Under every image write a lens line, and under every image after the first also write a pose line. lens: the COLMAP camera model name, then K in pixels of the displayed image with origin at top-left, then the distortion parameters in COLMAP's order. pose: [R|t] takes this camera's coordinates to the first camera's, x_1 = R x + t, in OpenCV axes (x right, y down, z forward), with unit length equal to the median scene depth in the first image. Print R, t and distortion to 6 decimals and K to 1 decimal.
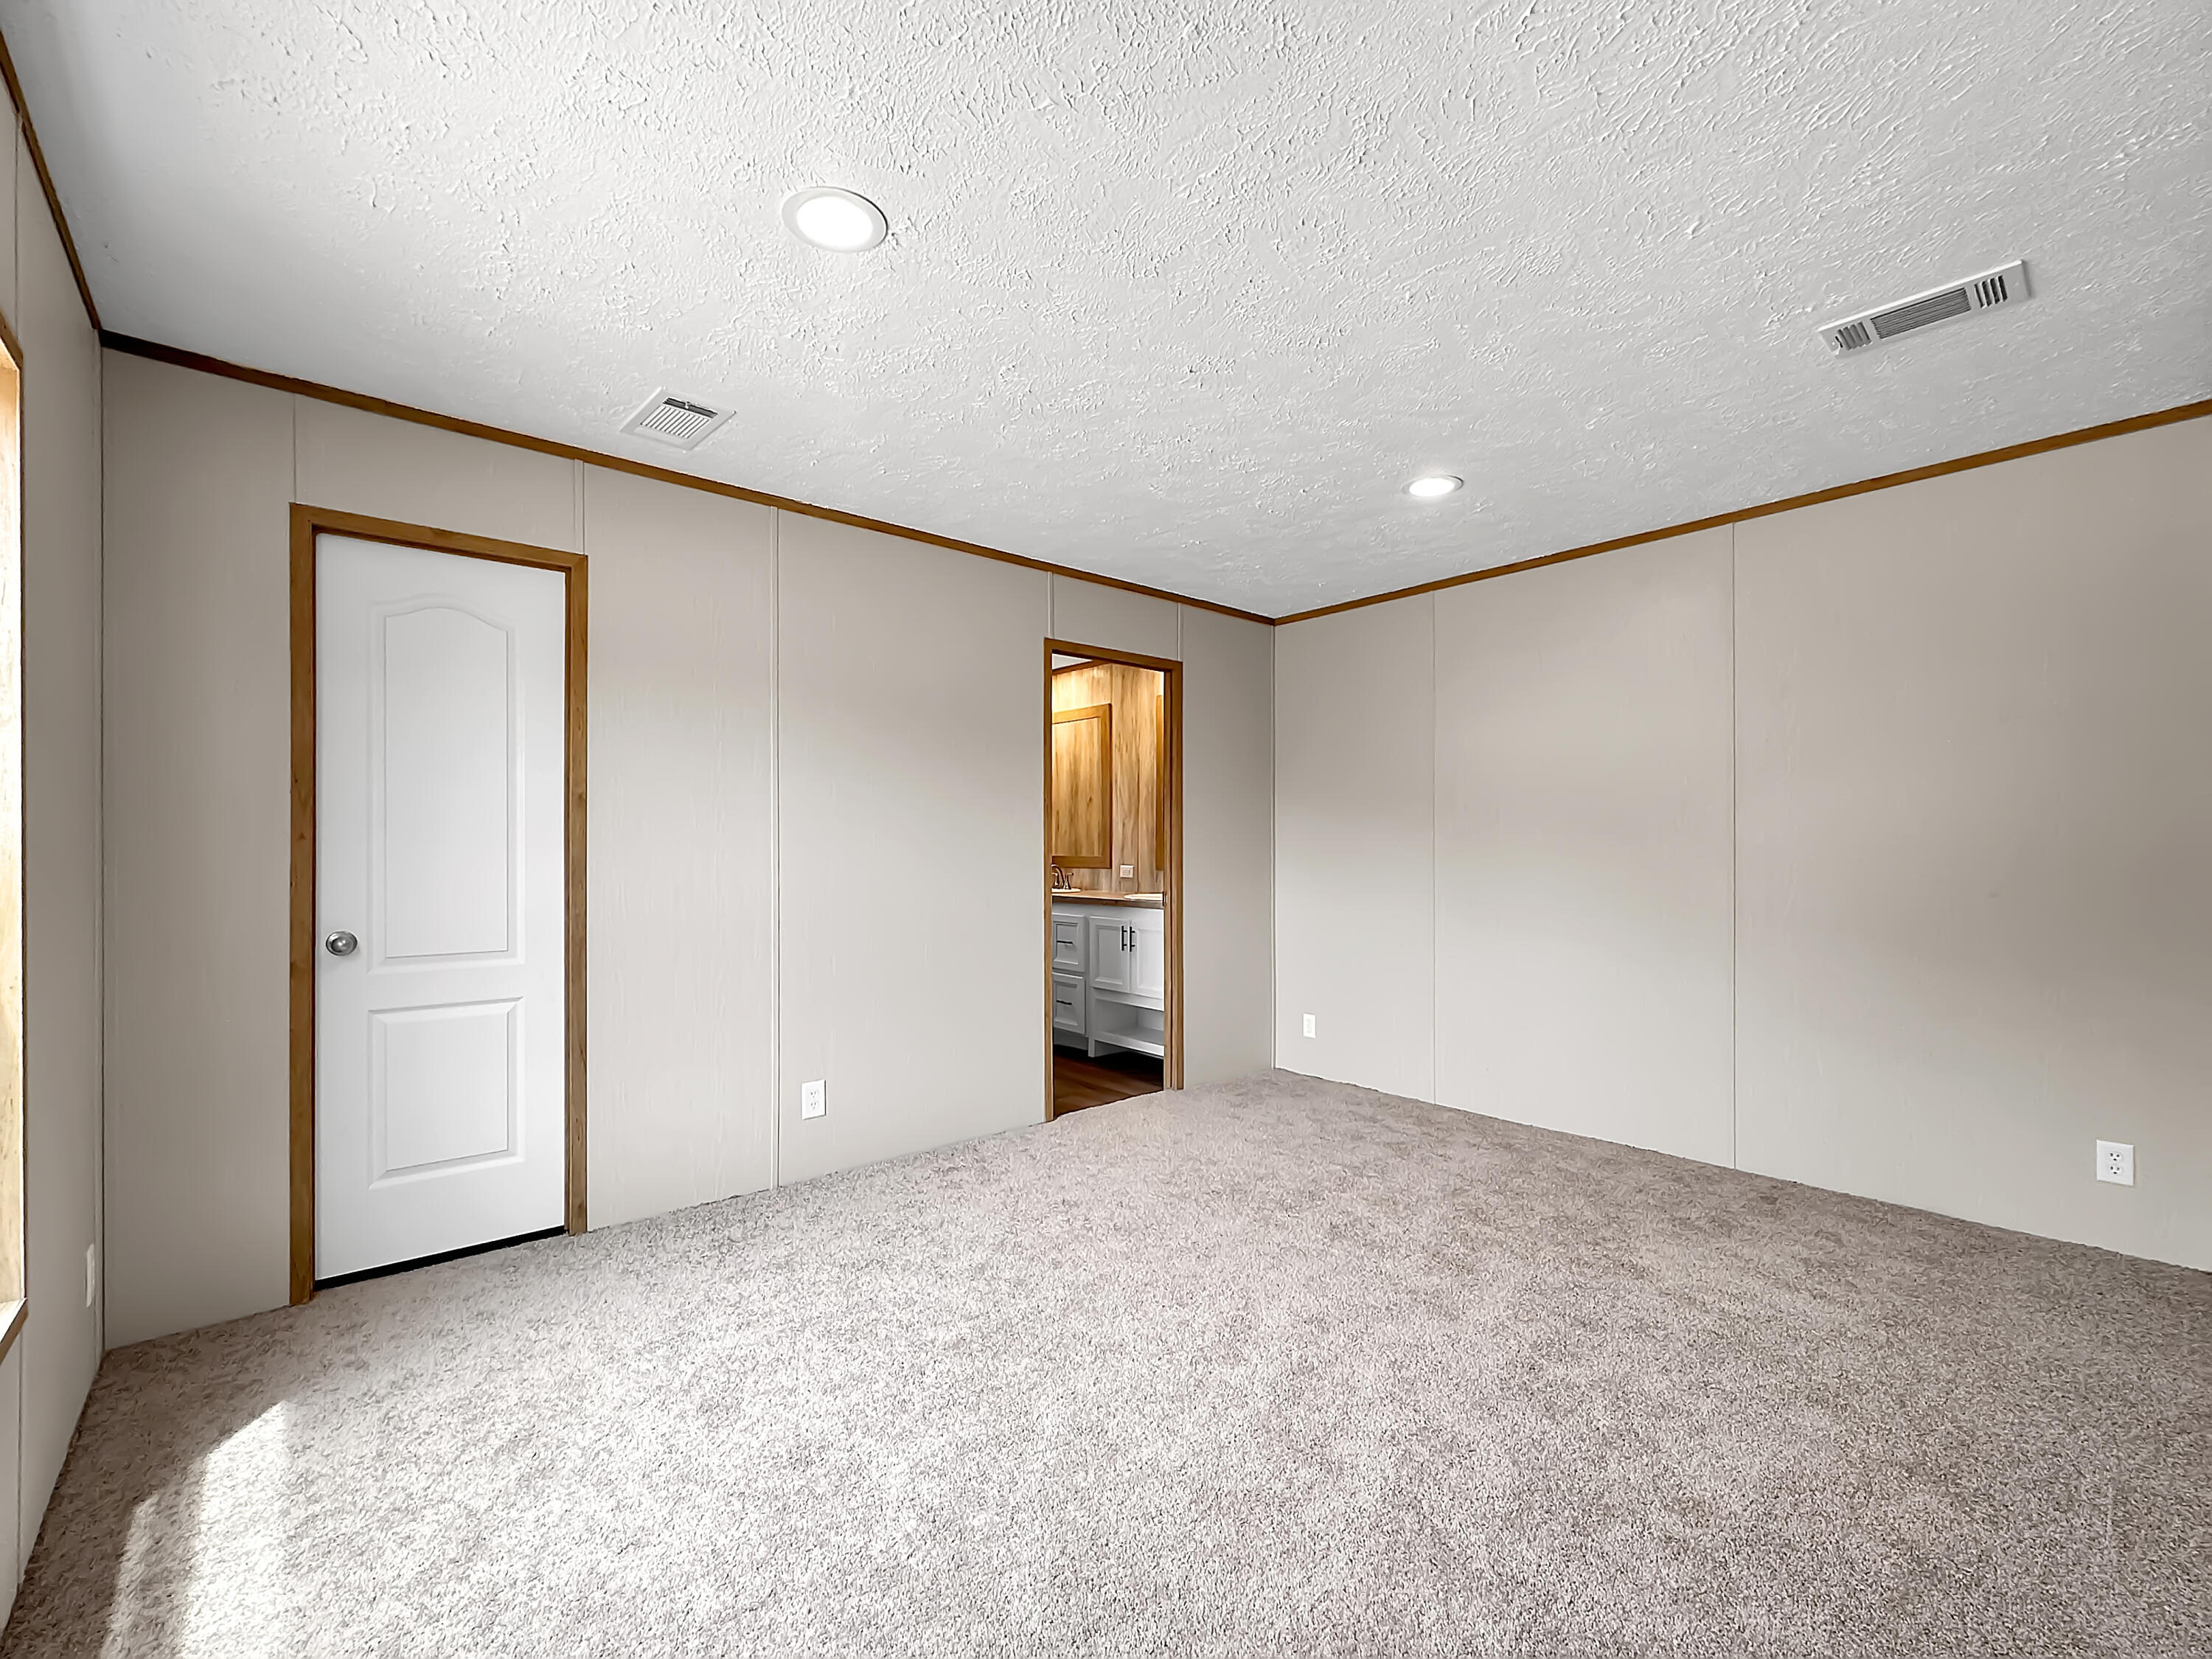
lens RADIAL K [[935.0, 0, 1105.8], [0, 935.0, 873.6], [0, 0, 1]] dist [-0.000318, -0.000071]
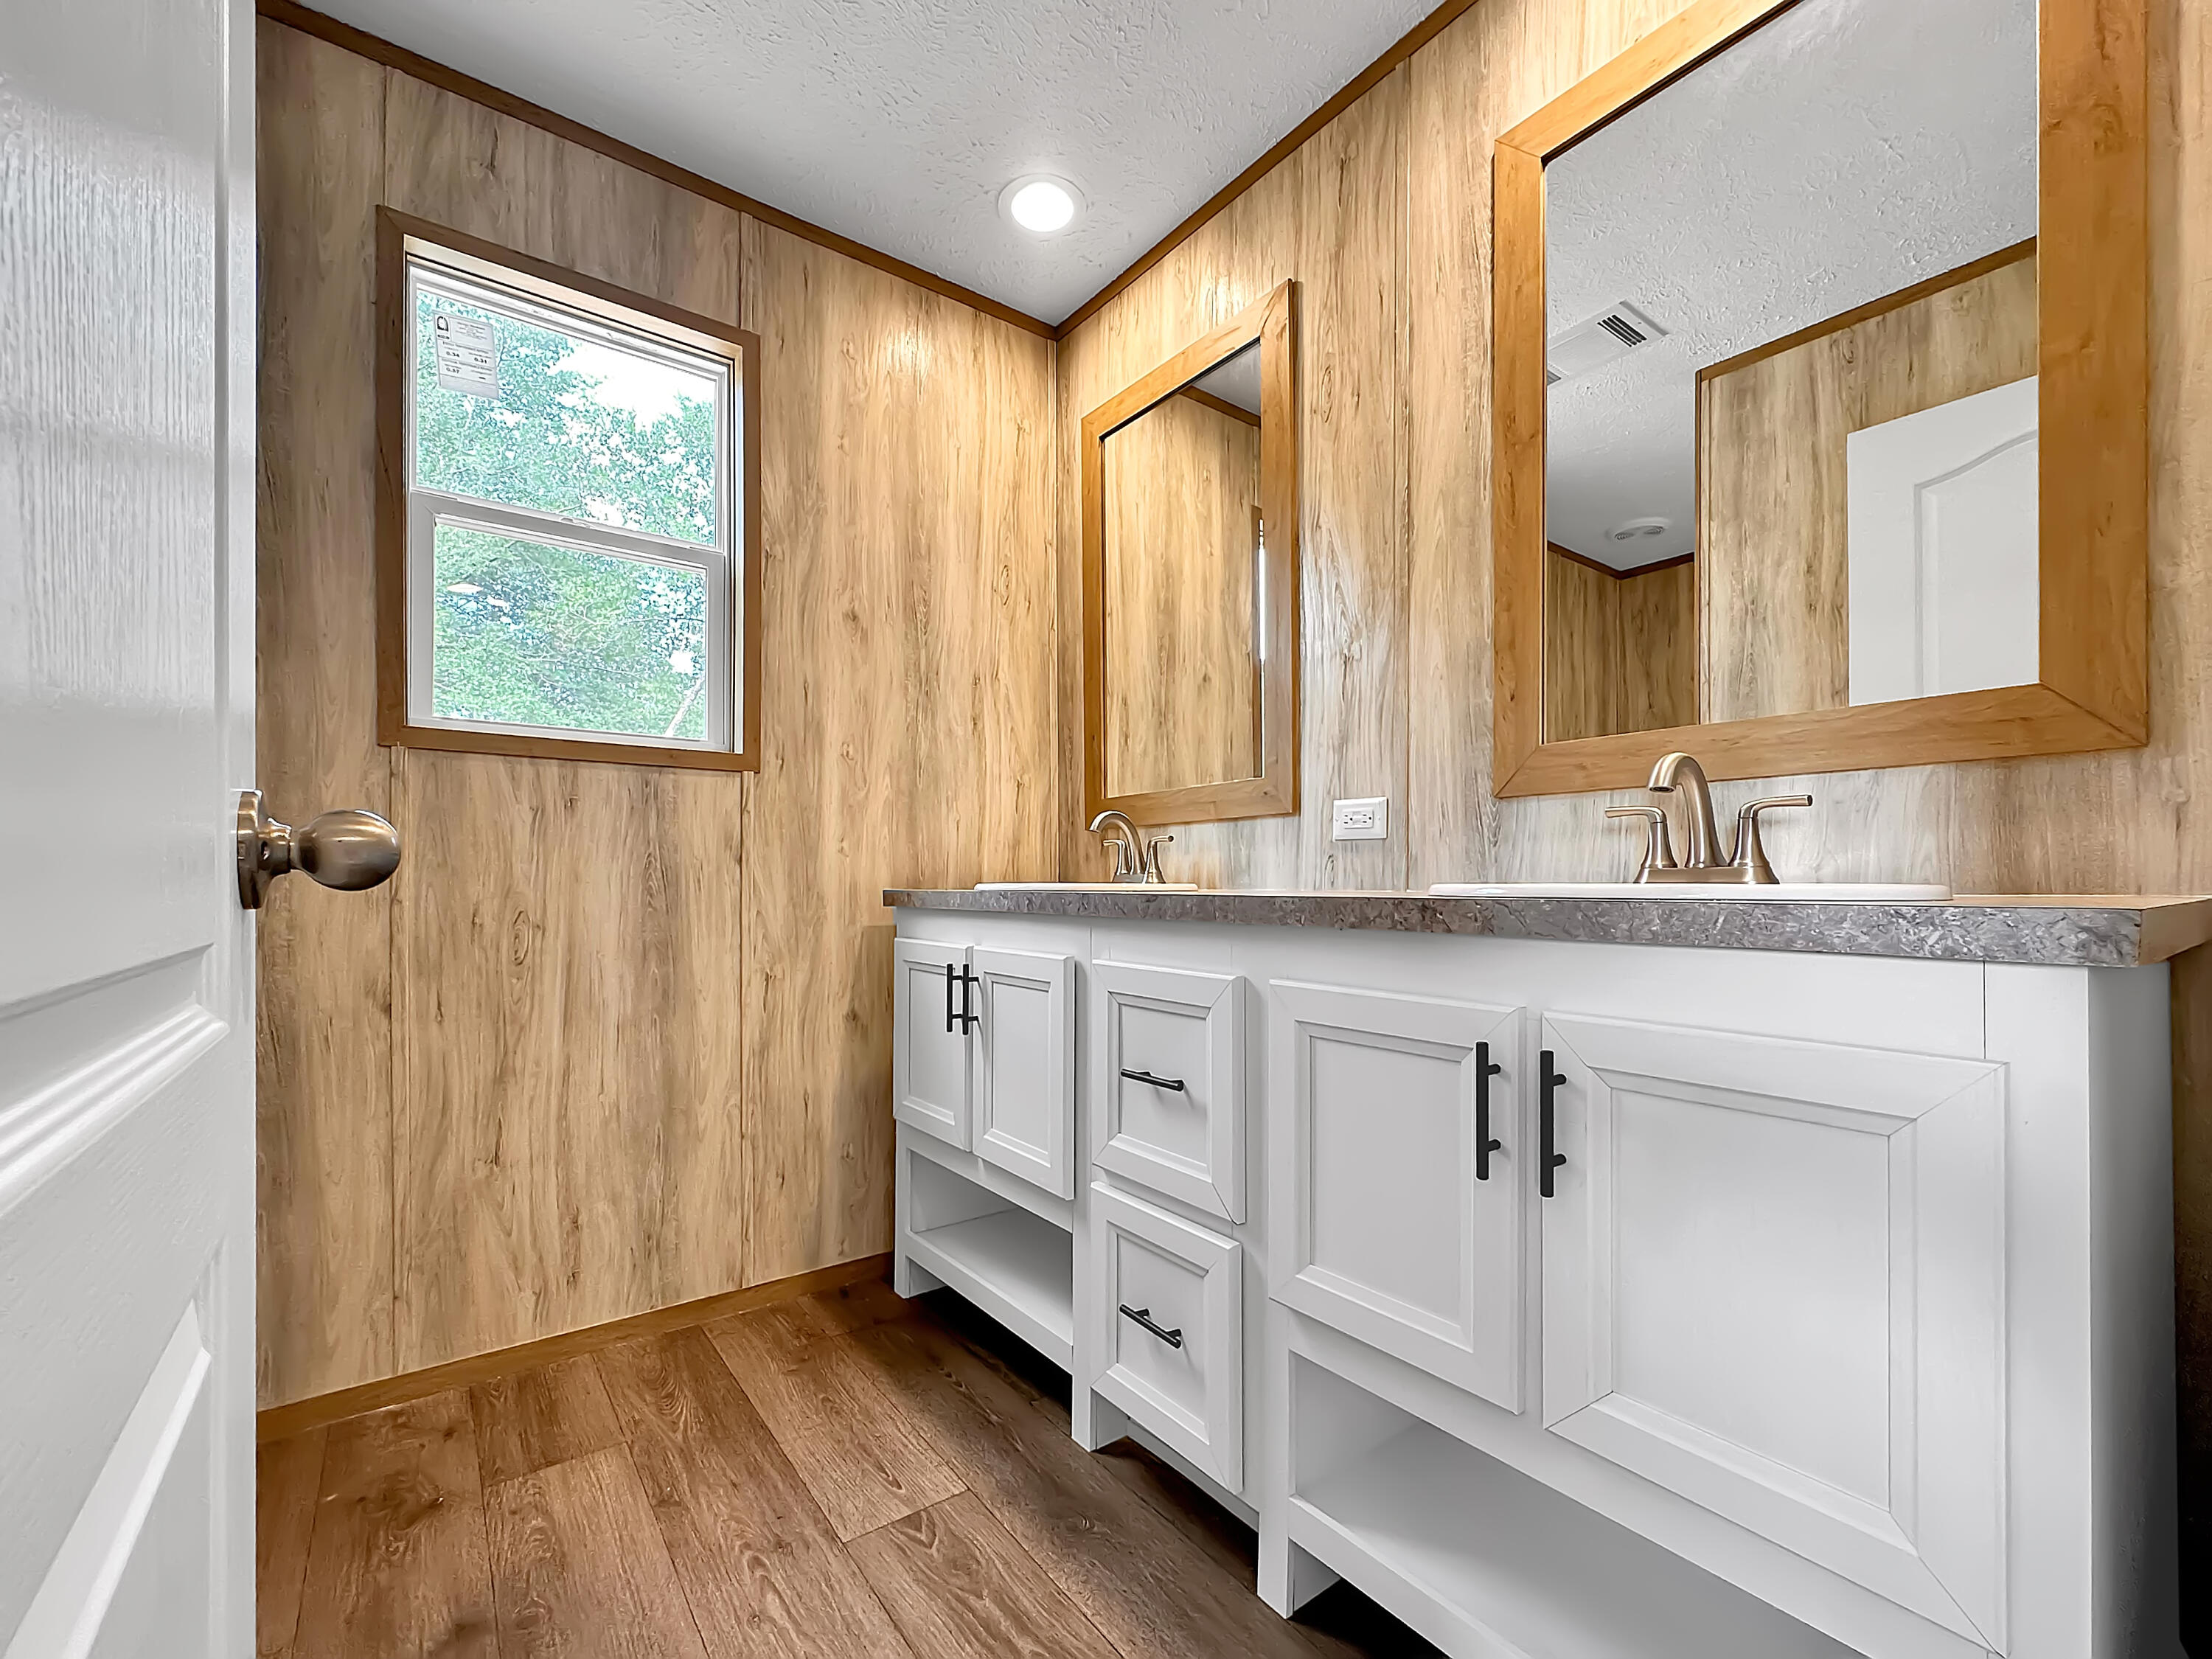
lens RADIAL K [[935.0, 0, 1105.8], [0, 935.0, 873.6], [0, 0, 1]] dist [-0.000318, -0.000071]
pose [[0.997332, -0.004529, -0.072863, -0.036614], [0.002070, 0.999427, -0.033796, 0.025531], [0.072974, 0.033555, 0.996769, 0.710436]]
